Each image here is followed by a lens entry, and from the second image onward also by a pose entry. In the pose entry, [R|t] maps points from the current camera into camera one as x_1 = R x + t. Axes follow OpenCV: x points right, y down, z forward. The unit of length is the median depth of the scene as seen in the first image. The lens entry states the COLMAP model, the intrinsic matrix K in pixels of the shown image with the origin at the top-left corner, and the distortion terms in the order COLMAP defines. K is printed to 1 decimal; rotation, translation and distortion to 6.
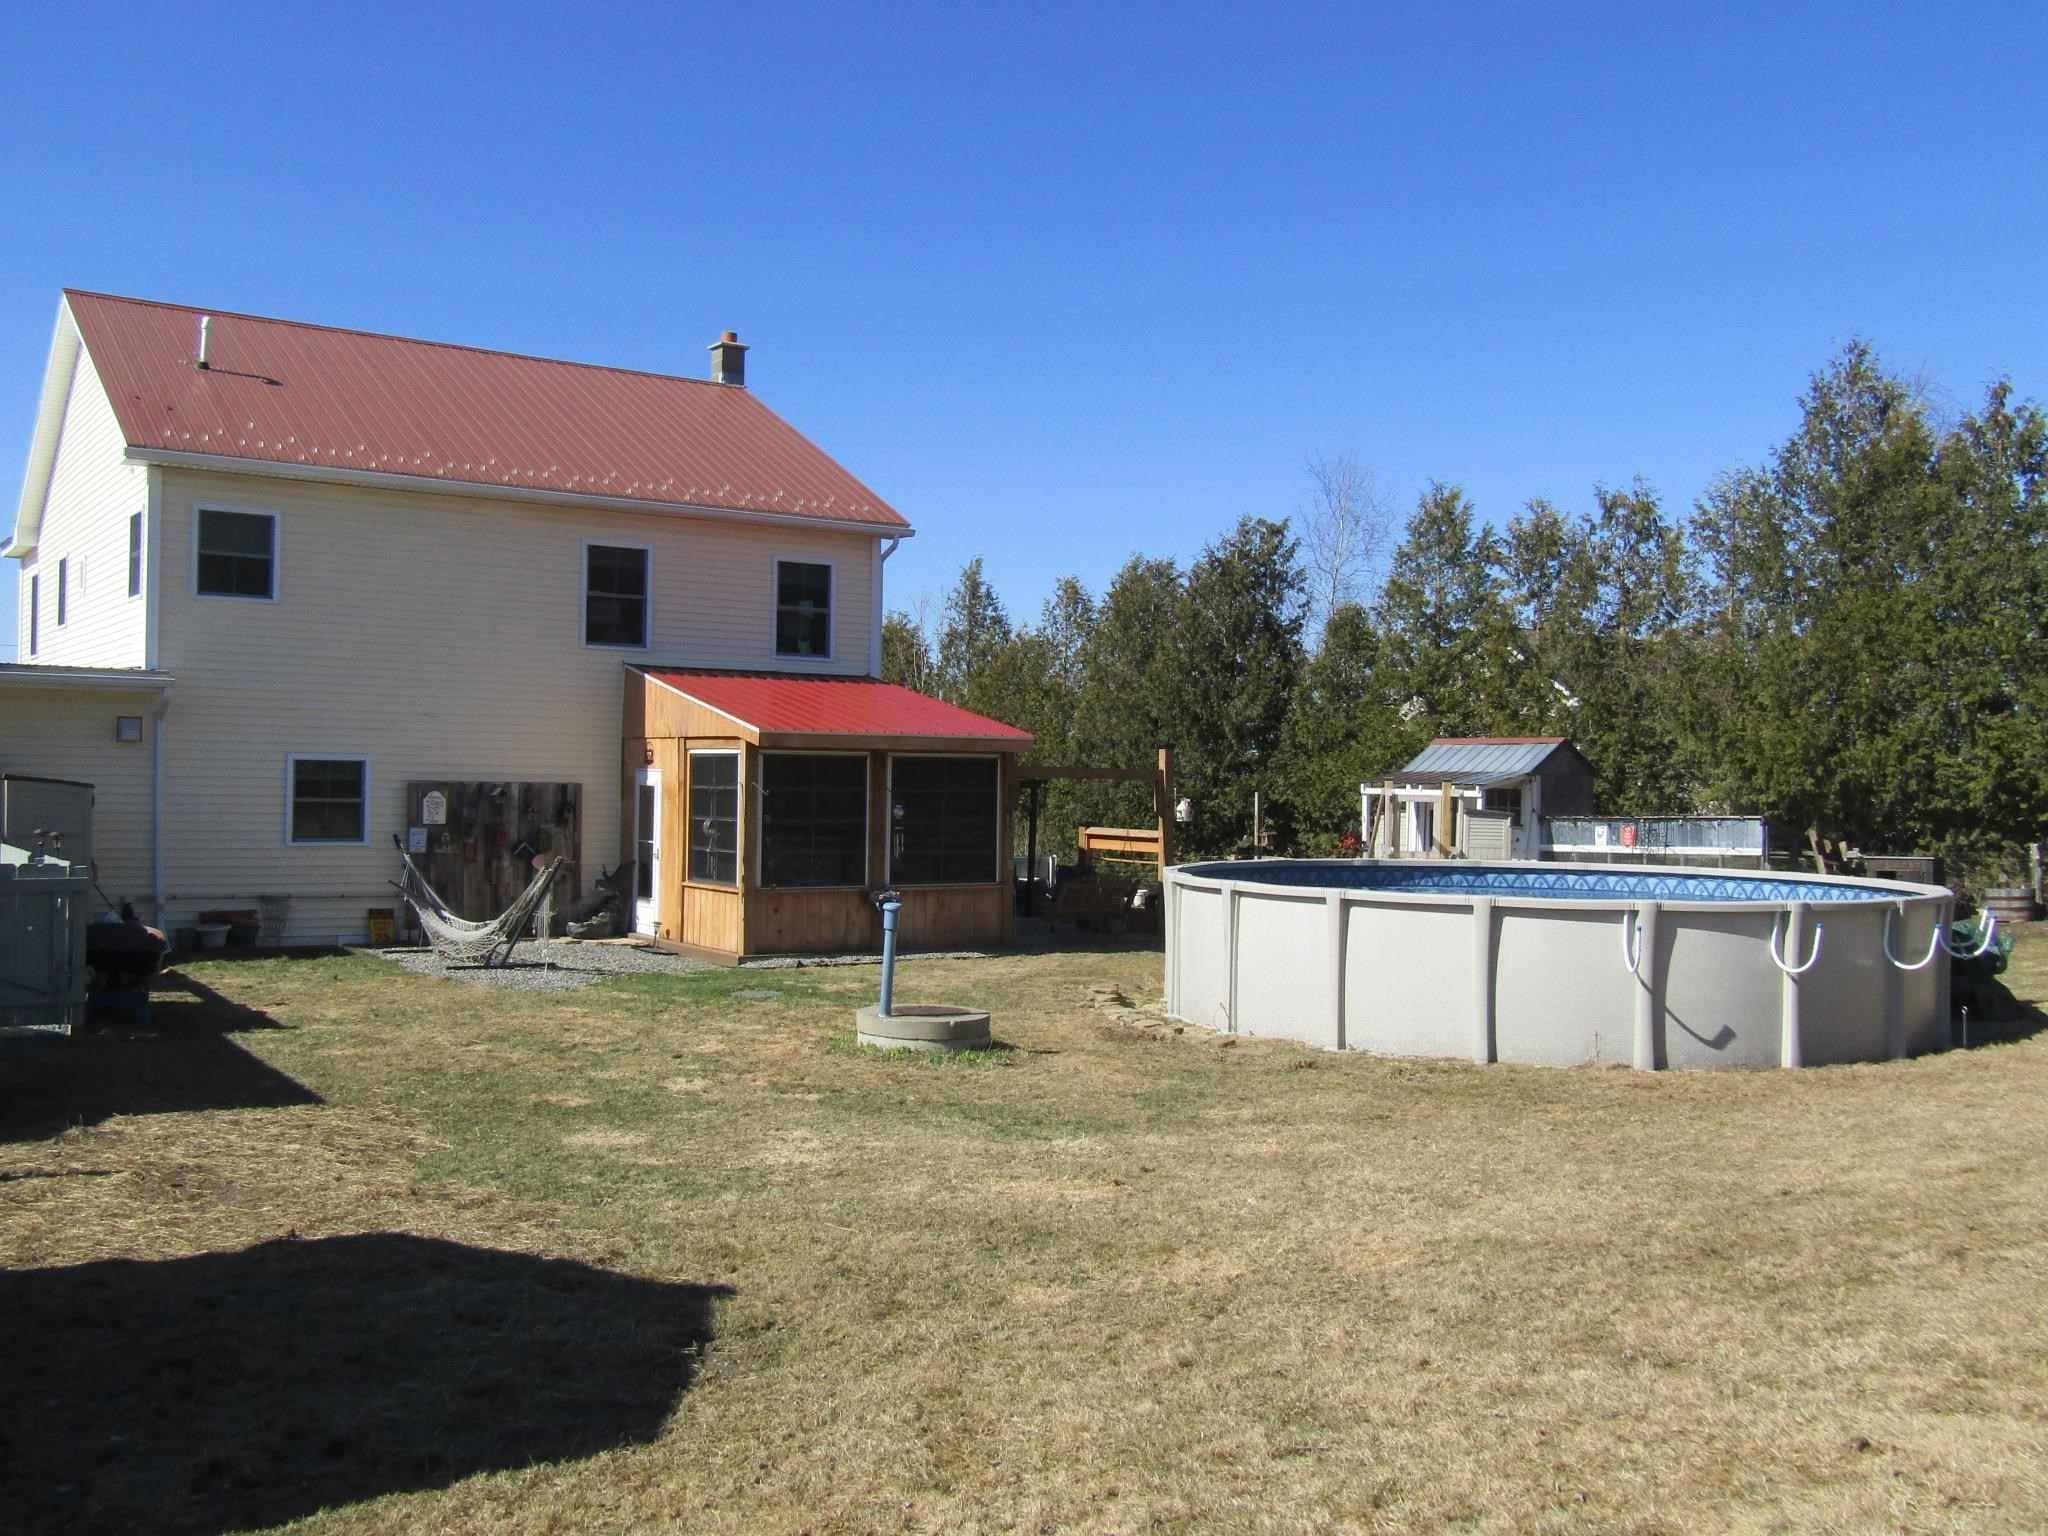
lens RADIAL K [[1919.7, 0, 1024.0], [0, 1919.7, 768.0], [0, 0, 1]] dist [-0.004301, -0.001213]
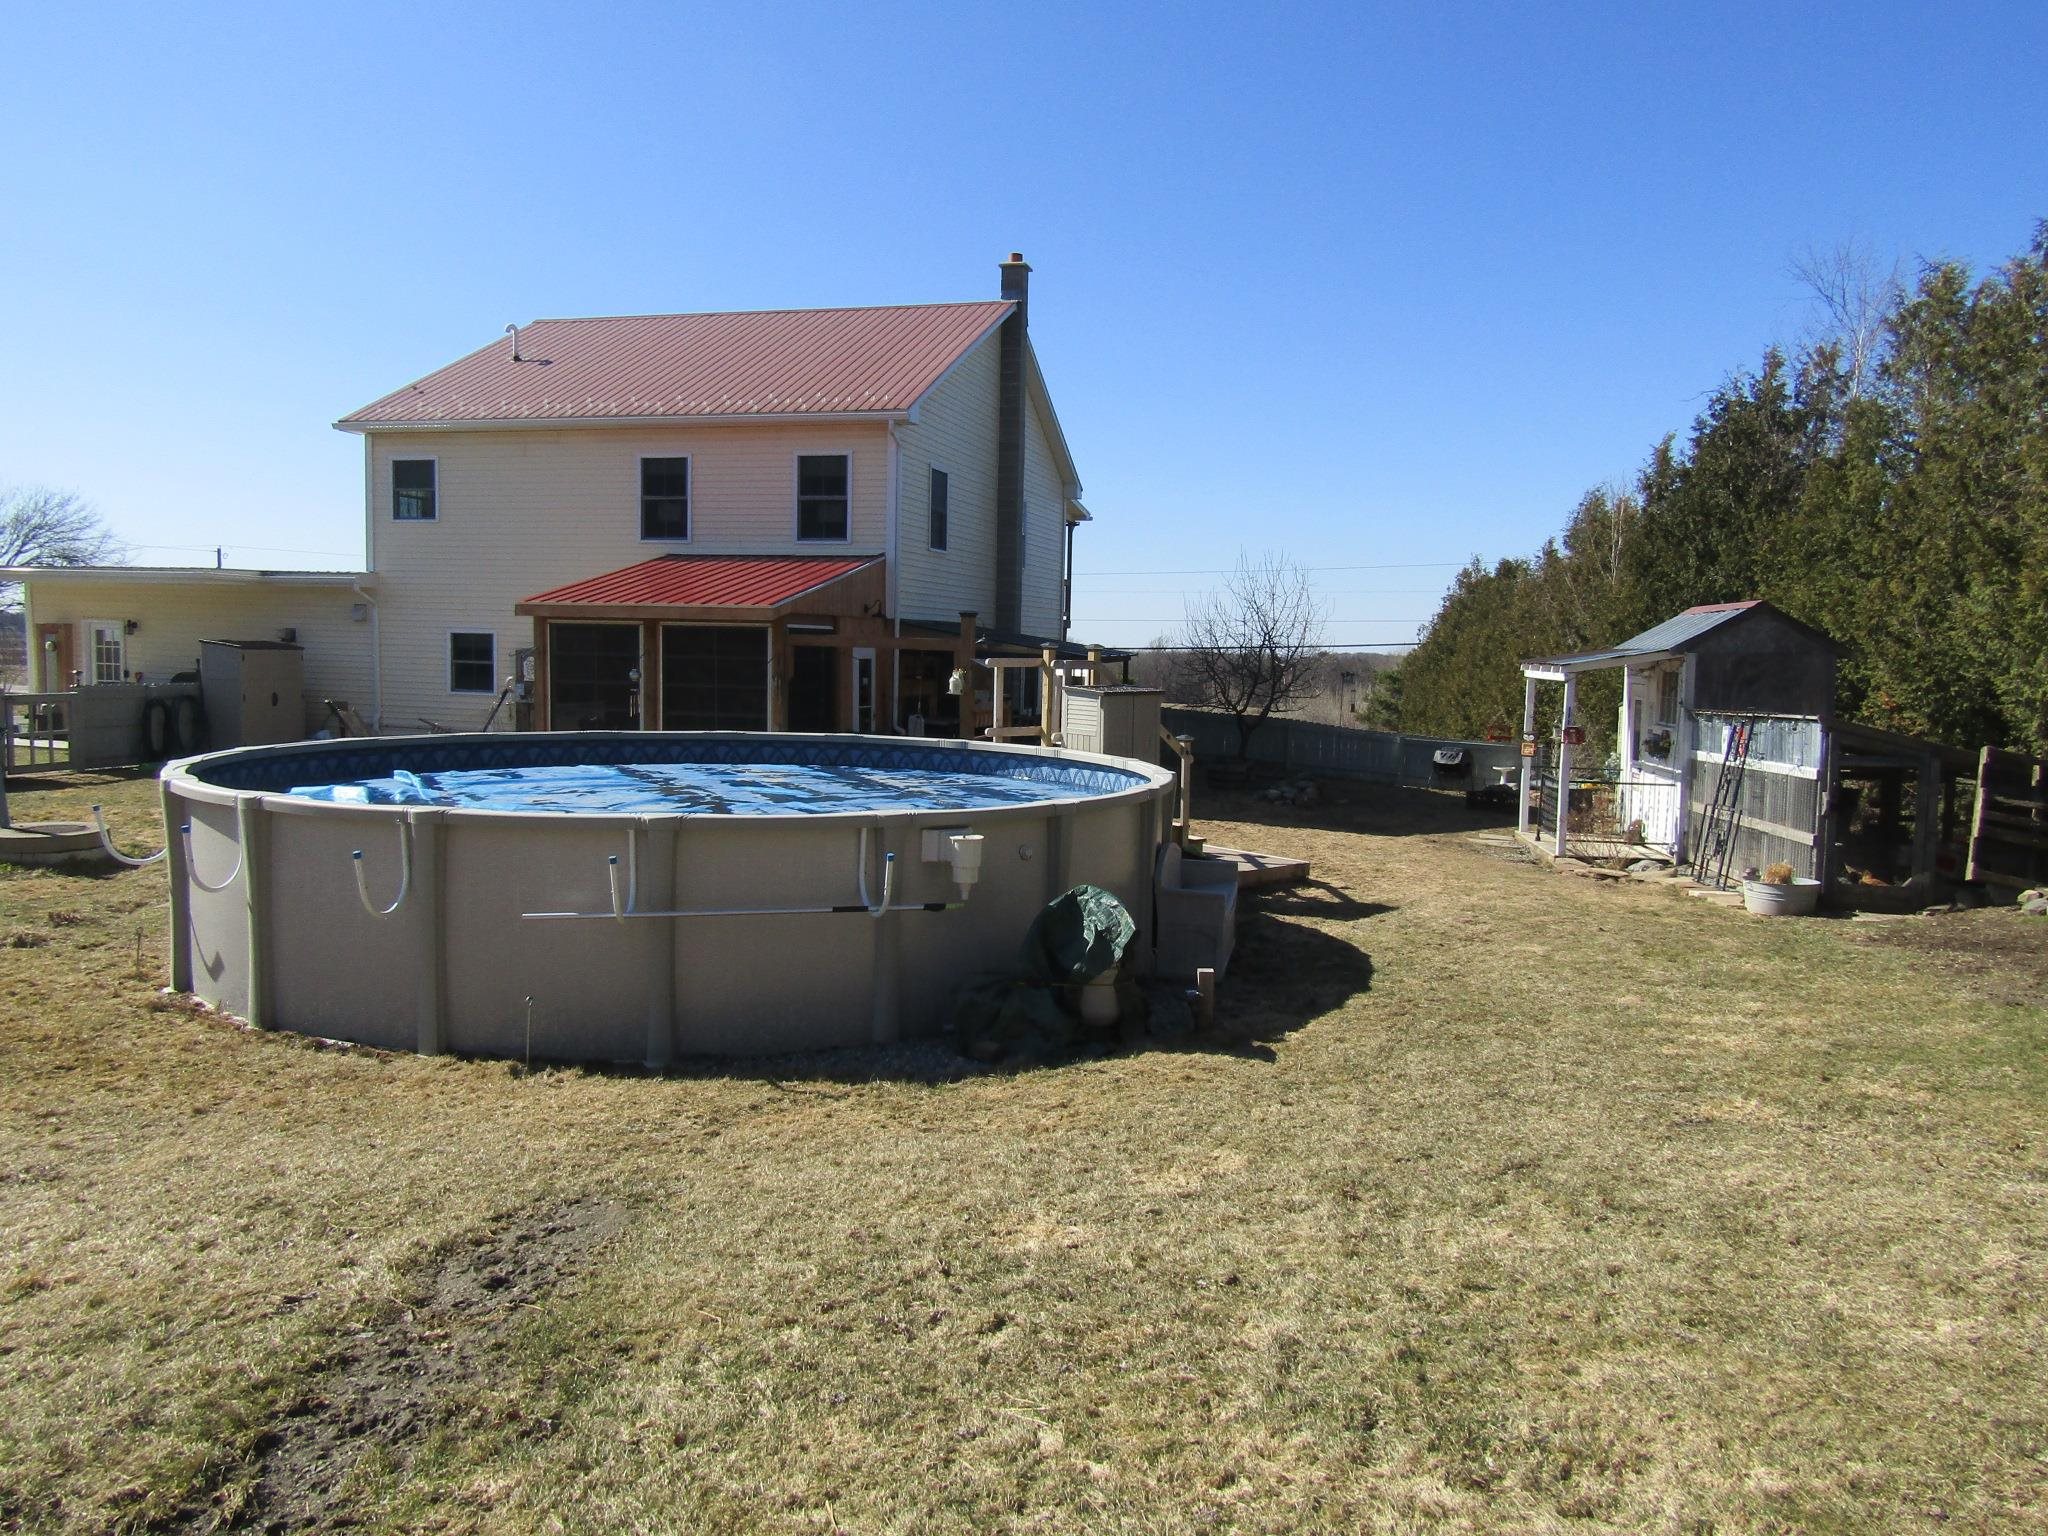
lens RADIAL K [[1445.4, 0, 1024.0], [0, 1445.4, 768.0], [0, 0, 1]] dist [0.002684, 0.002216]
pose [[0.648354, 0.064355, -0.758614, 0.680178], [-0.008476, 0.996969, 0.077331, 0.009191], [0.761292, -0.043708, 0.646935, 0.595827]]
